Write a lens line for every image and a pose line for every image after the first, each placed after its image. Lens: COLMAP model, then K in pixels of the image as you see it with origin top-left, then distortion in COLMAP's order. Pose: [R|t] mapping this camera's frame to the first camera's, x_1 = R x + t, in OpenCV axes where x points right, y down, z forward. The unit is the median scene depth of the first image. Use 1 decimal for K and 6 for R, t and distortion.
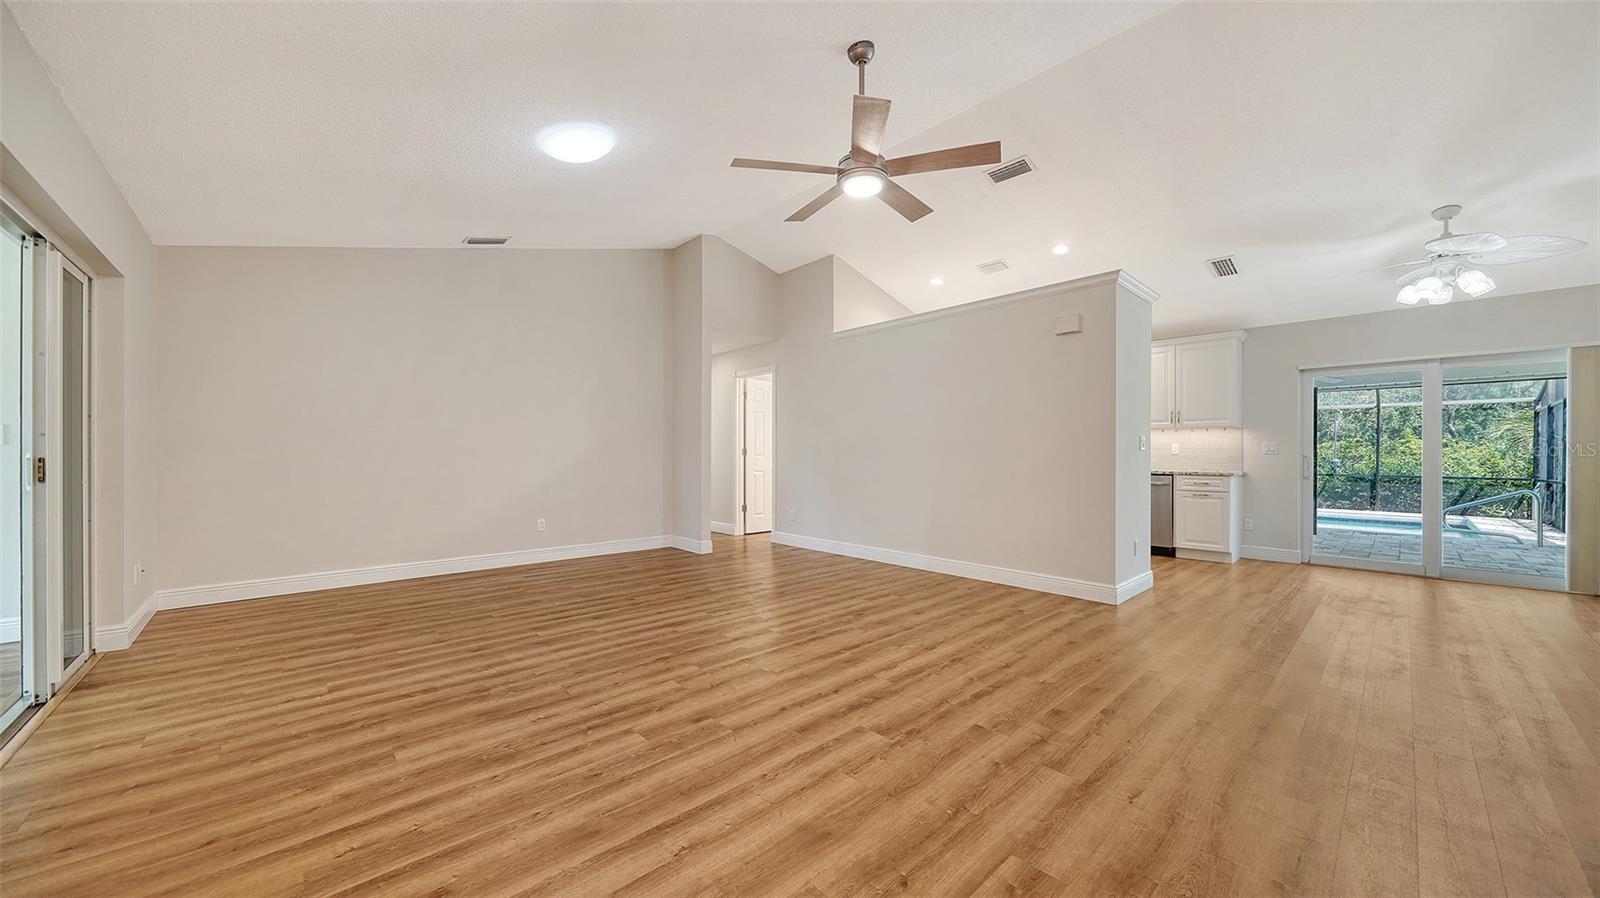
lens RADIAL K [[560.4, 0, 801.9], [0, 560.4, 457.6], [0, 0, 1]] dist [0.001038, -0.000198]
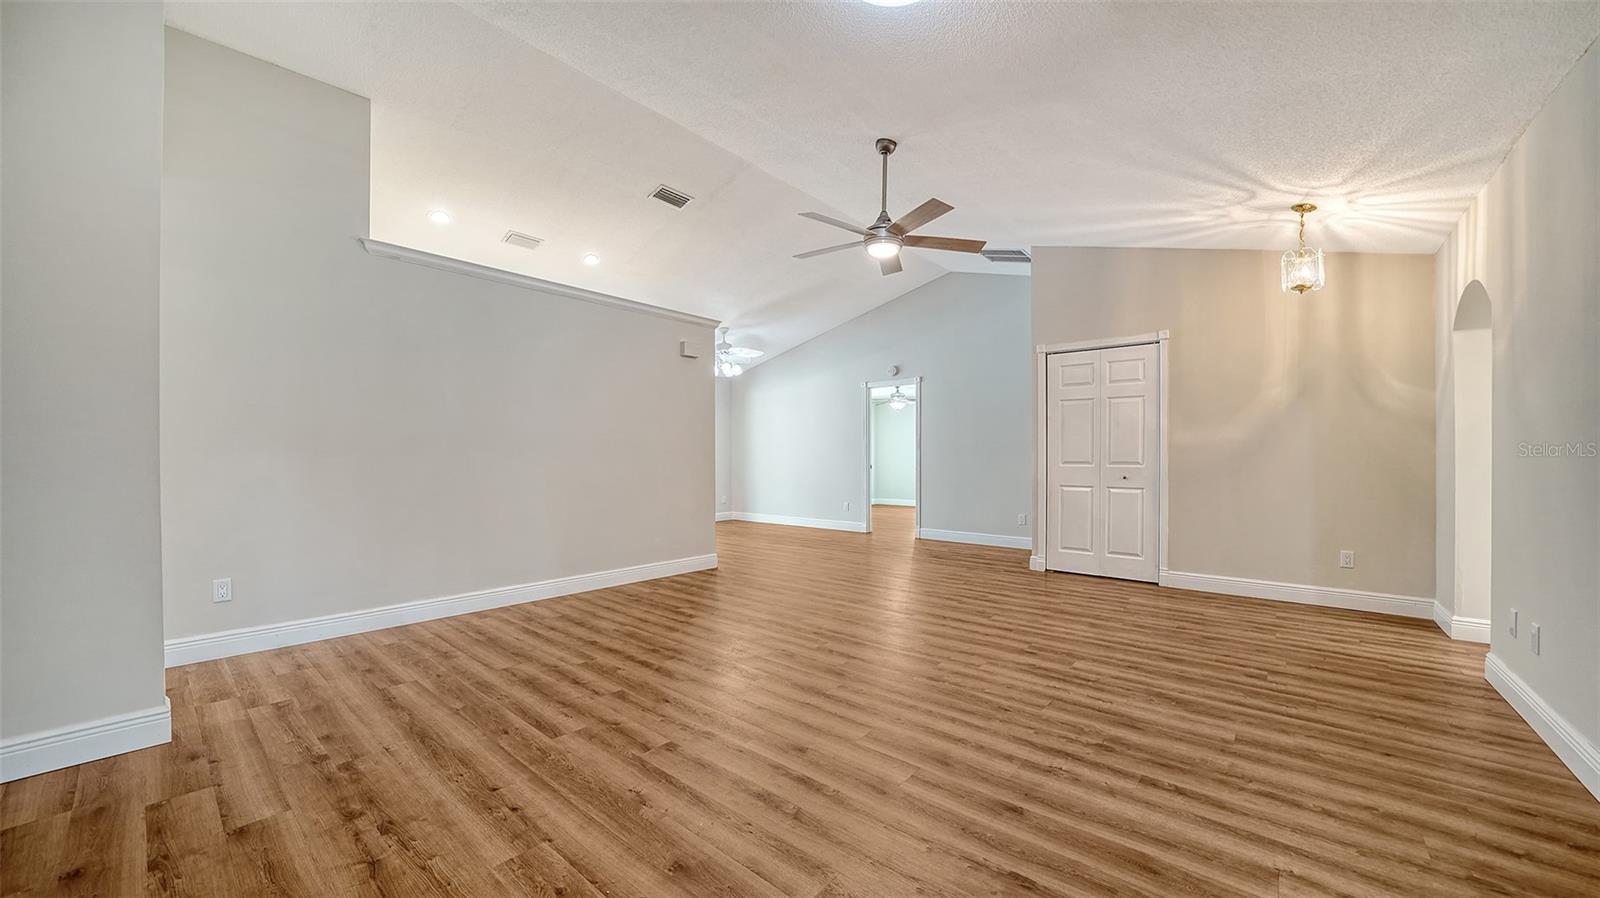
lens RADIAL K [[572.4, 0, 801.5], [0, 572.4, 455.4], [0, 0, 1]] dist [-0.001504, 0.000295]
pose [[-0.116106, -0.002213, 0.993234, -1.589741], [-0.002344, 0.999995, 0.001954, -0.022024], [-0.993234, -0.002101, -0.116111, 1.804939]]
